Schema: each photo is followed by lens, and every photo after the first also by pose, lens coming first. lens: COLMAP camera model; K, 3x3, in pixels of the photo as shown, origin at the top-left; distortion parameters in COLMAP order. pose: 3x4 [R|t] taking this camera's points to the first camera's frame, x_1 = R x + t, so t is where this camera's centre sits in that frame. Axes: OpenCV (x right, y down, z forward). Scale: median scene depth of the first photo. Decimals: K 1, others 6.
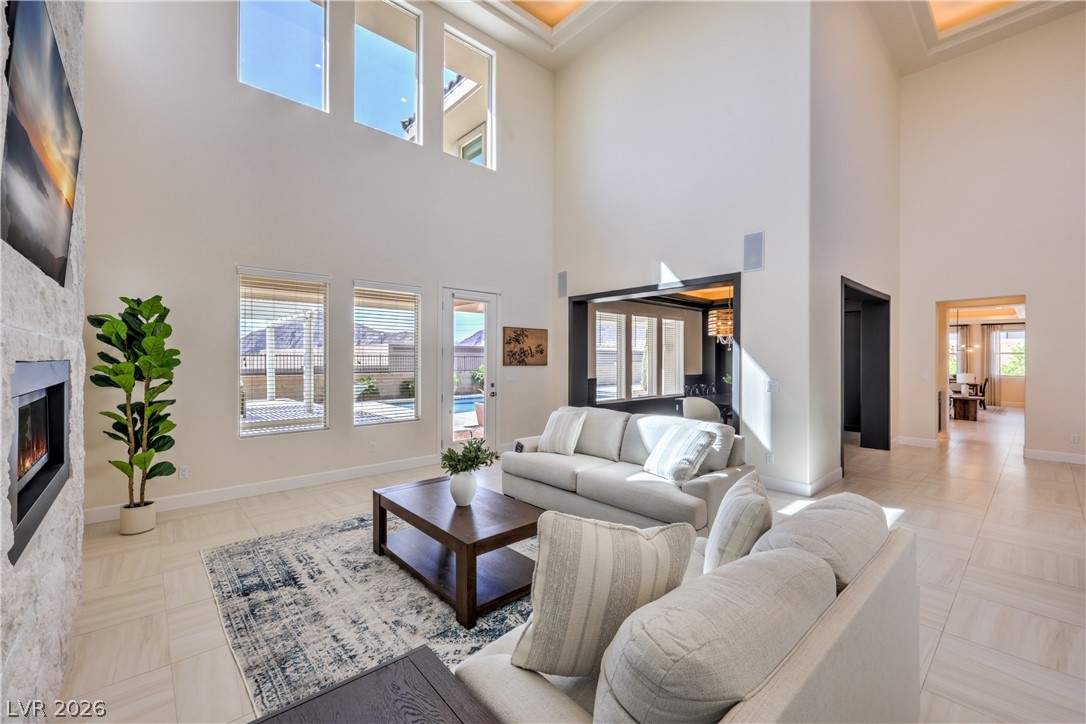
lens RADIAL K [[447.5, 0, 566.7], [0, 447.5, 360.6], [0, 0, 1]] dist [-0.002365, 0.000599]
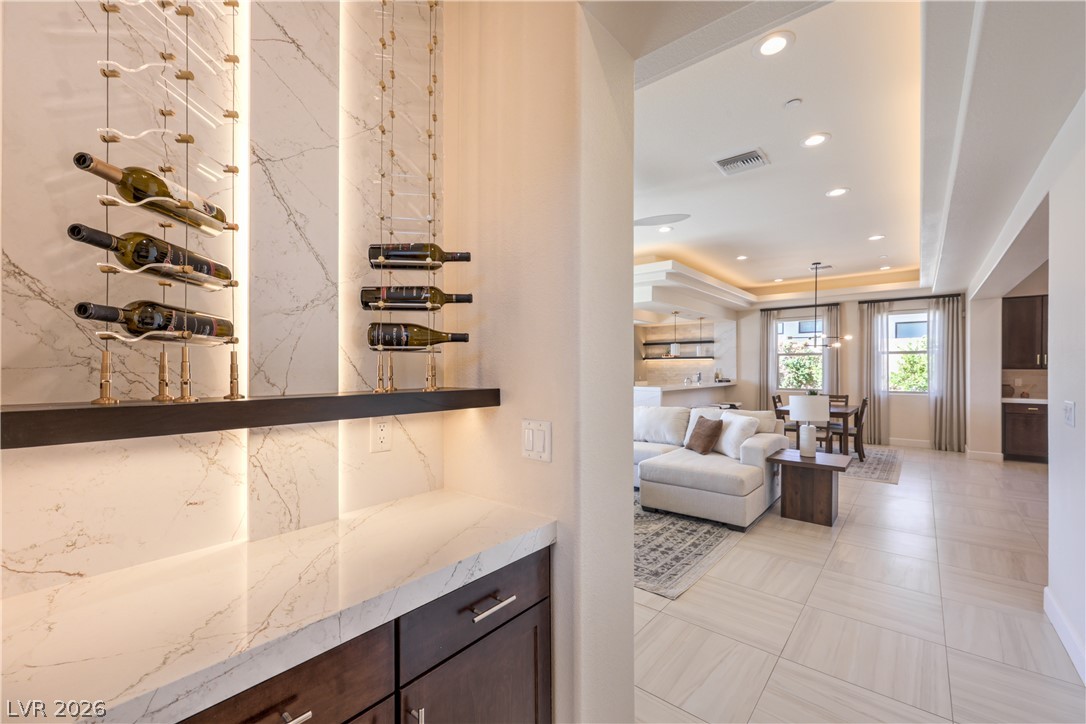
lens RADIAL K [[447.5, 0, 552.9], [0, 447.5, 373.1], [0, 0, 1]] dist [-0.002365, 0.000599]
pose [[0.991704, -0.002012, 0.128527, 0.639523], [0.001690, 0.999995, 0.002610, 0.010332], [-0.128532, -0.002372, 0.991703, 0.662444]]
